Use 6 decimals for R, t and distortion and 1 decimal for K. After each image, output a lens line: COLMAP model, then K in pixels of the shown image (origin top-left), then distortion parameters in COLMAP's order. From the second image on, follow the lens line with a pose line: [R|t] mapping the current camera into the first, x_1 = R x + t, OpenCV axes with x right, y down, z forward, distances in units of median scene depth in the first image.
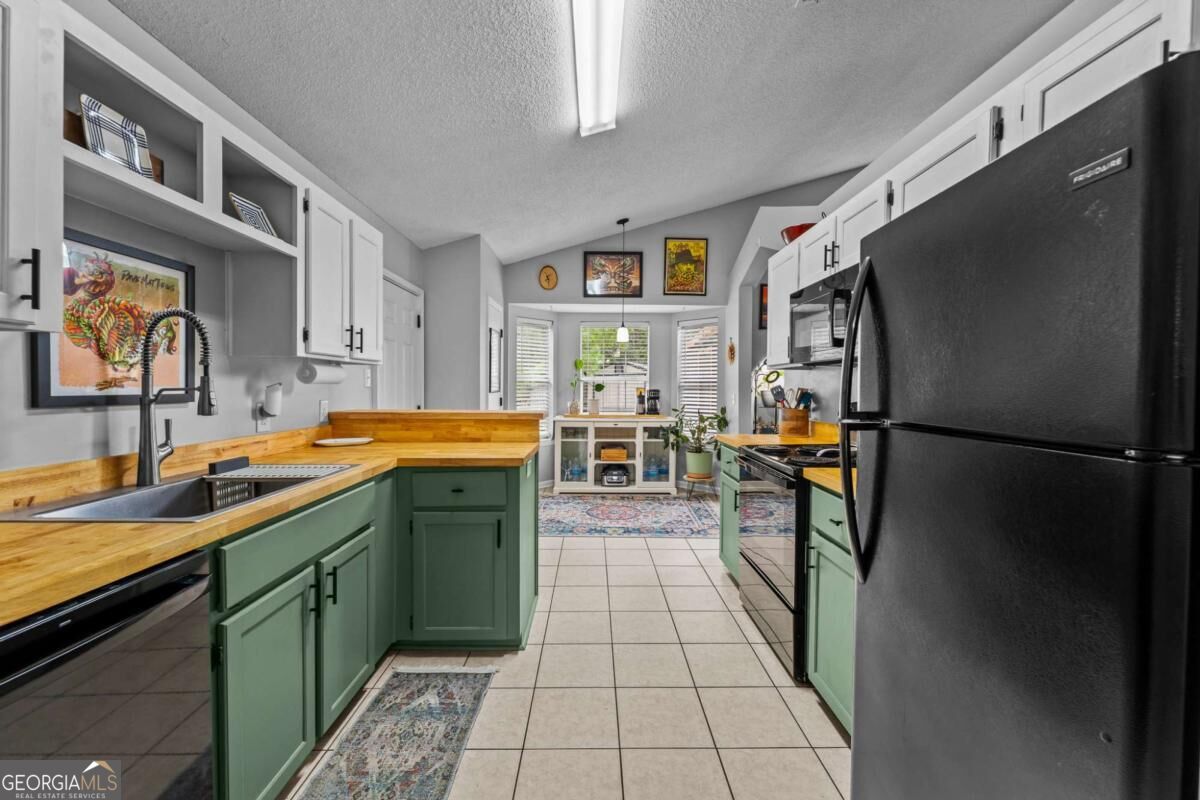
lens RADIAL K [[479.9, 0, 598.5], [0, 479.9, 397.0], [0, 0, 1]] dist [-0.000679, -0.000235]
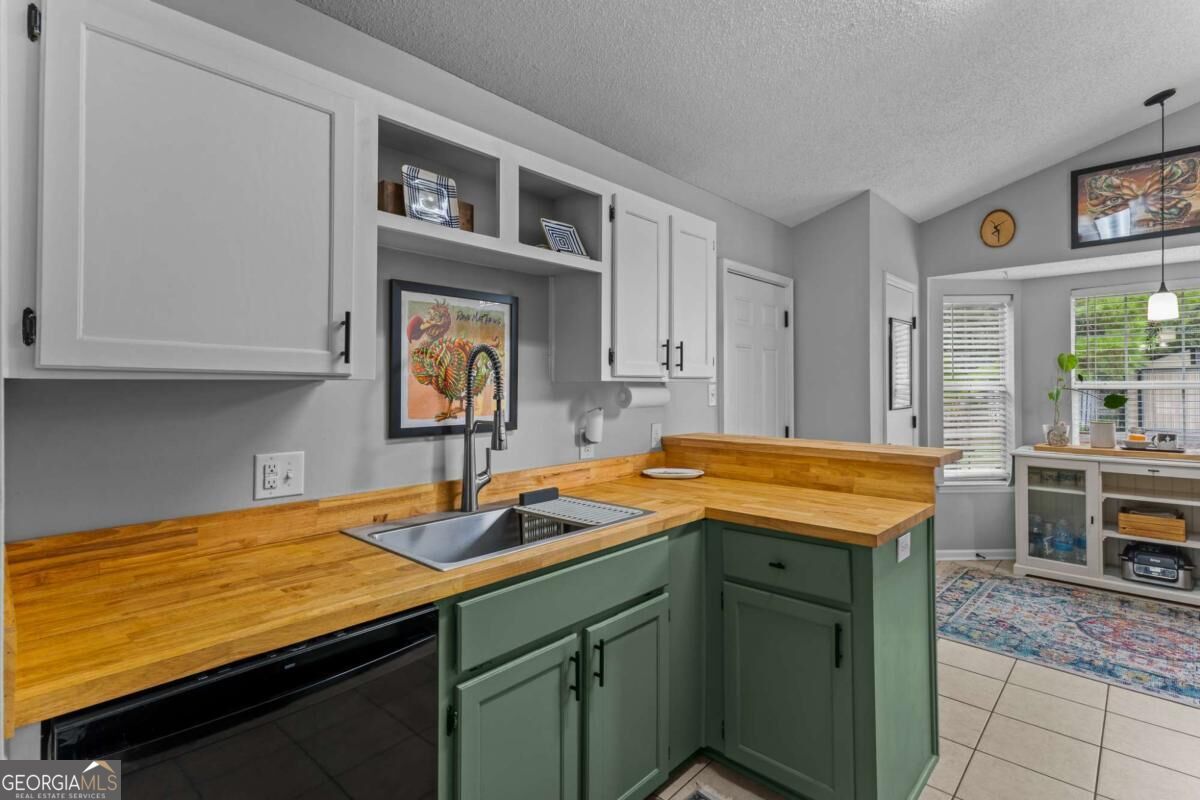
lens RADIAL K [[577.4, 0, 593.1], [0, 577.4, 382.6], [0, 0, 1]] dist [0.030003, -0.007714]
pose [[0.720201, -0.014219, -0.693620, 0.097606], [-0.007158, 0.999584, -0.027924, -0.043258], [0.693729, 0.025076, 0.719800, 0.172432]]
